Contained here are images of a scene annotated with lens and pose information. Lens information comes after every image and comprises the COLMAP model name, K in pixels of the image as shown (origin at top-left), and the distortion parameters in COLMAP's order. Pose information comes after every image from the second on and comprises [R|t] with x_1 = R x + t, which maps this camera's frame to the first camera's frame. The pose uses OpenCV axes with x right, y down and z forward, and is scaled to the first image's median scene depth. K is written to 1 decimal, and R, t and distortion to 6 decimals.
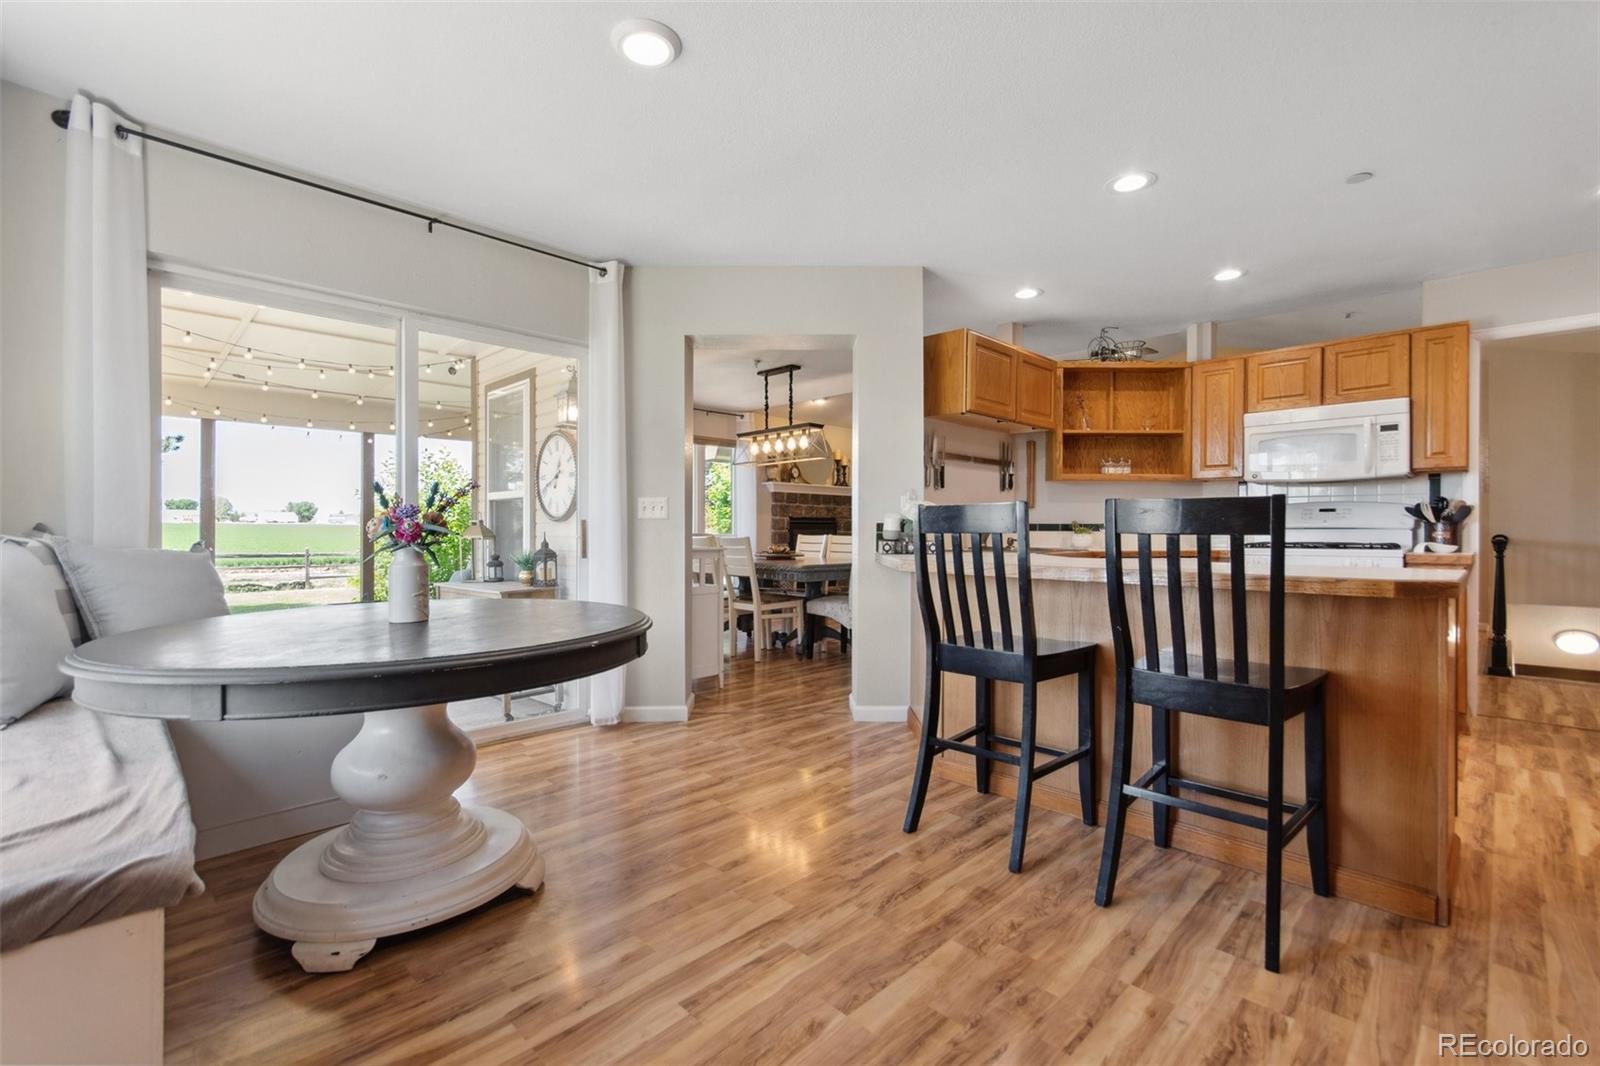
lens RADIAL K [[689.4, 0, 800.0], [0, 689.4, 533.0], [0, 0, 1]] dist [0.000484, 0.000450]
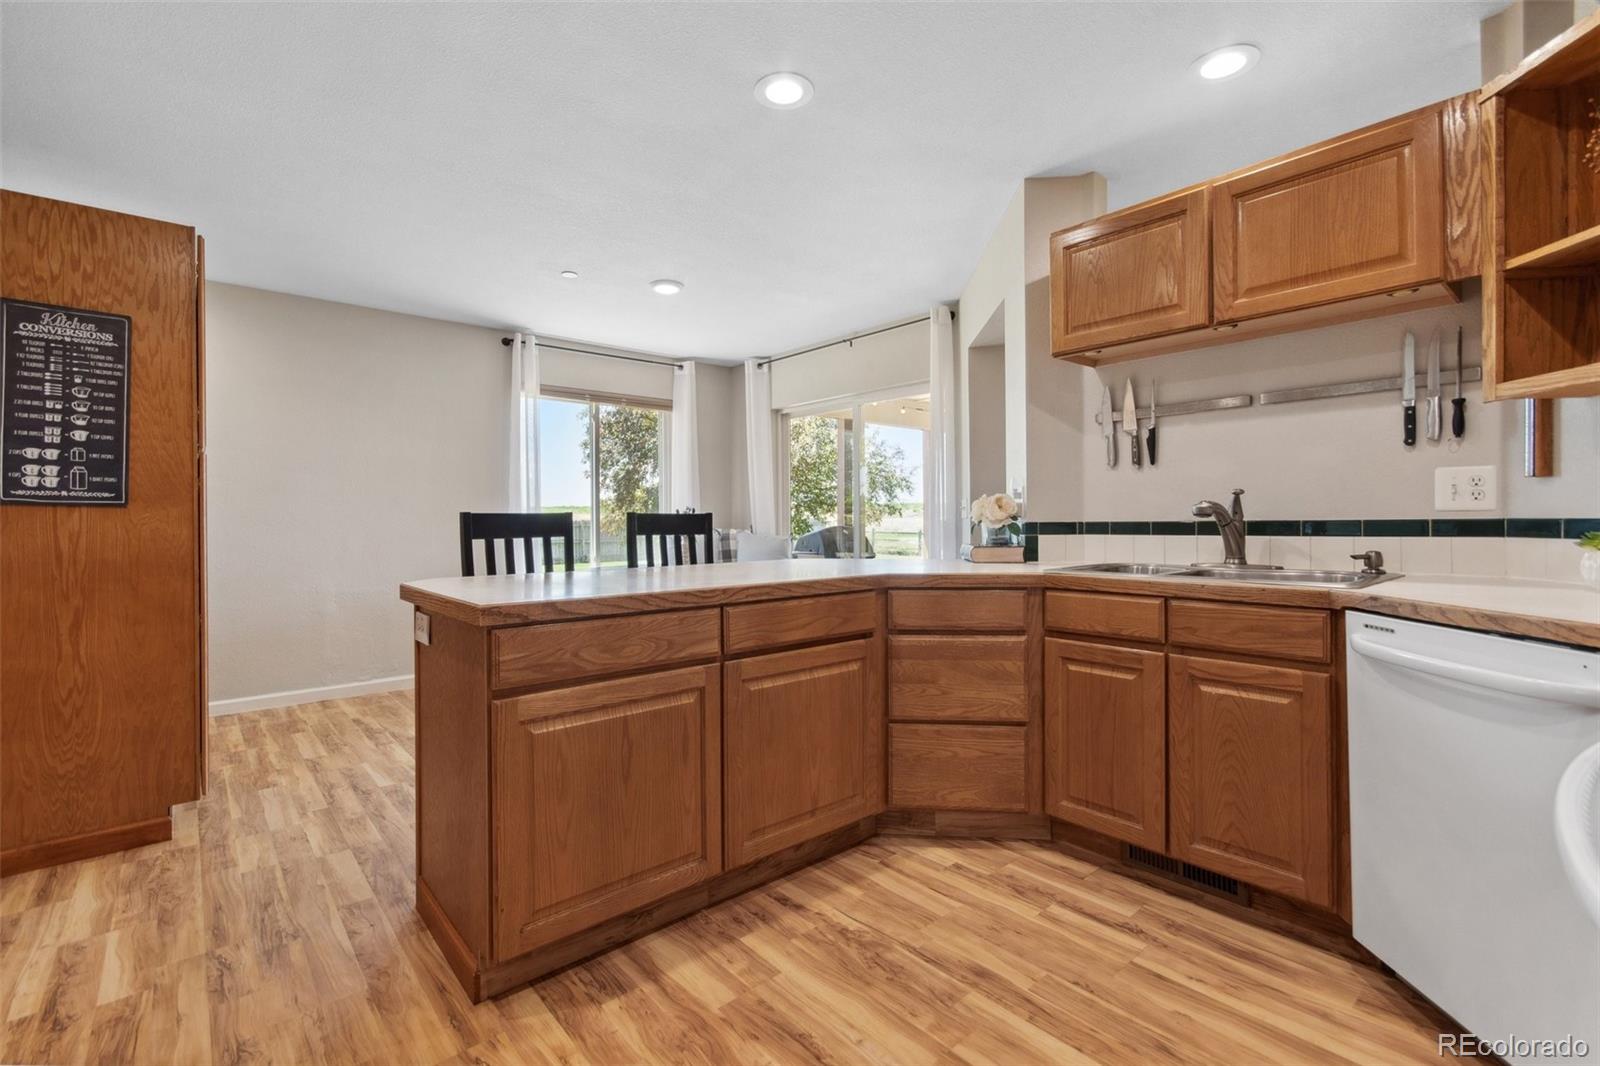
lens RADIAL K [[699.7, 0, 788.3], [0, 699.7, 523.8], [0, 0, 1]] dist [0.000568, -0.000126]
pose [[-0.058649, 0.004373, -0.998269, 0.889226], [0.000349, 0.999990, 0.004360, -0.014364], [0.998279, -0.000092, -0.058649, 0.733153]]
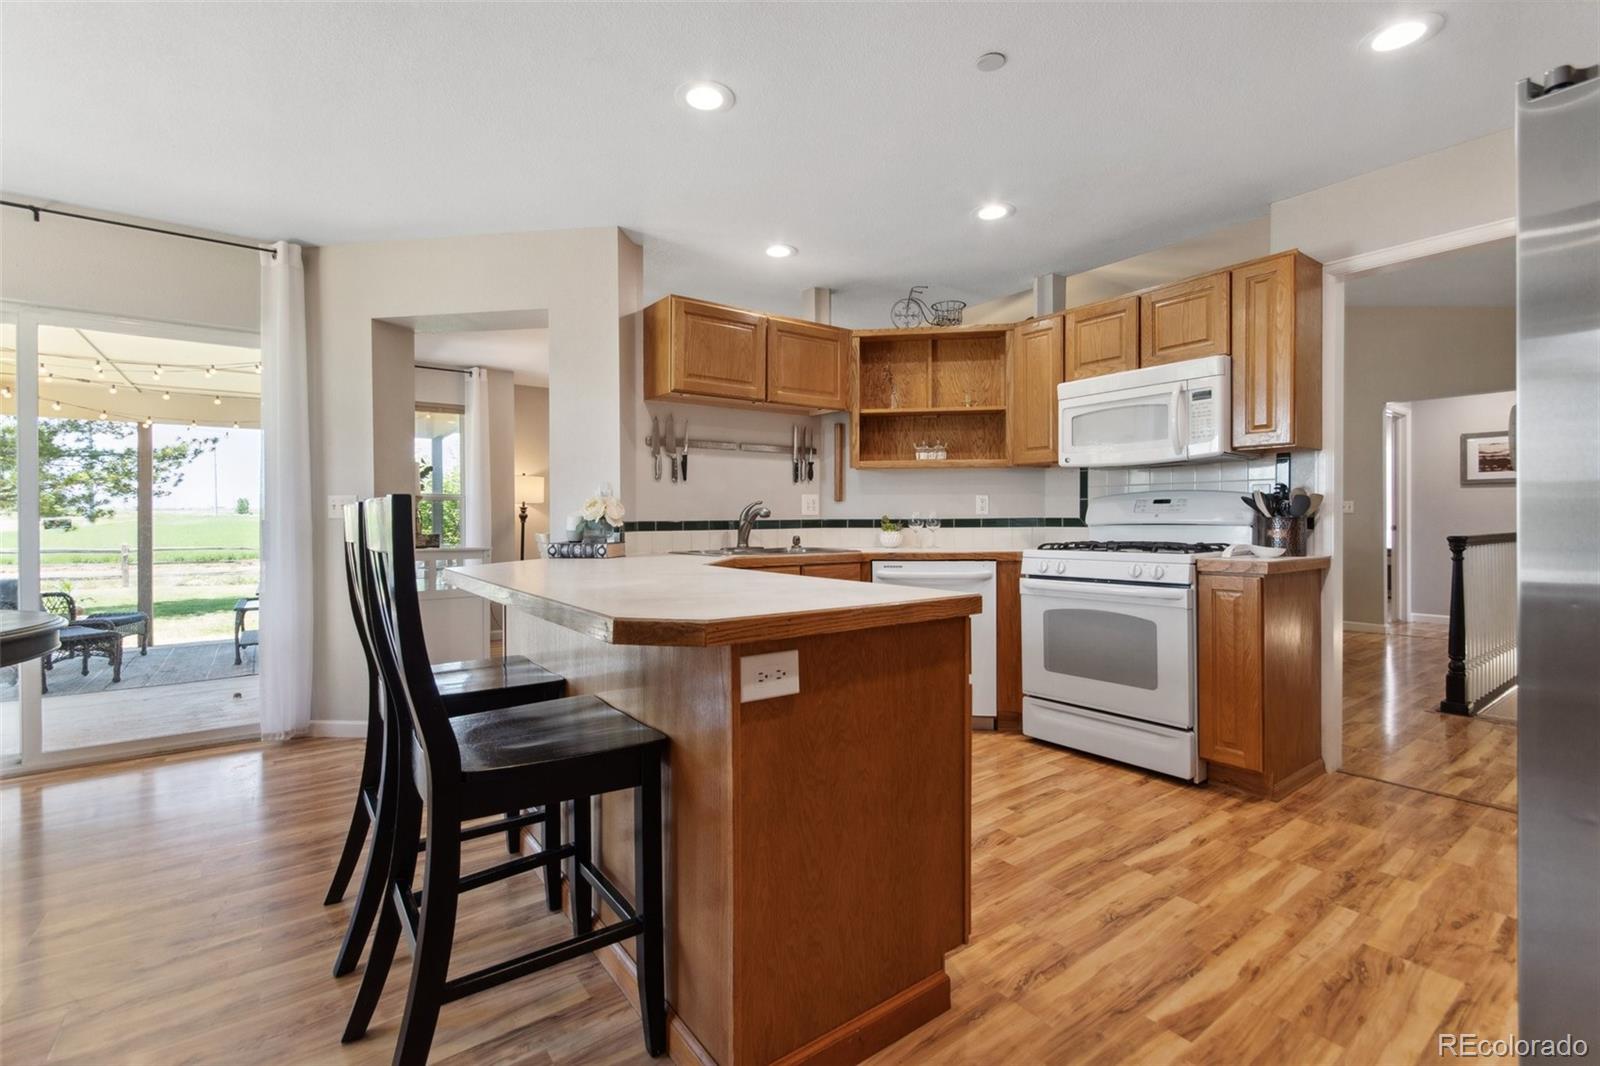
lens RADIAL K [[699.7, 0, 788.3], [0, 699.7, 523.8], [0, 0, 1]] dist [0.000568, -0.000126]
pose [[0.989115, -0.004149, -0.147087, 0.483542], [0.004291, 0.999991, 0.000649, -0.010240], [0.147083, -0.001273, 0.989123, 0.147848]]
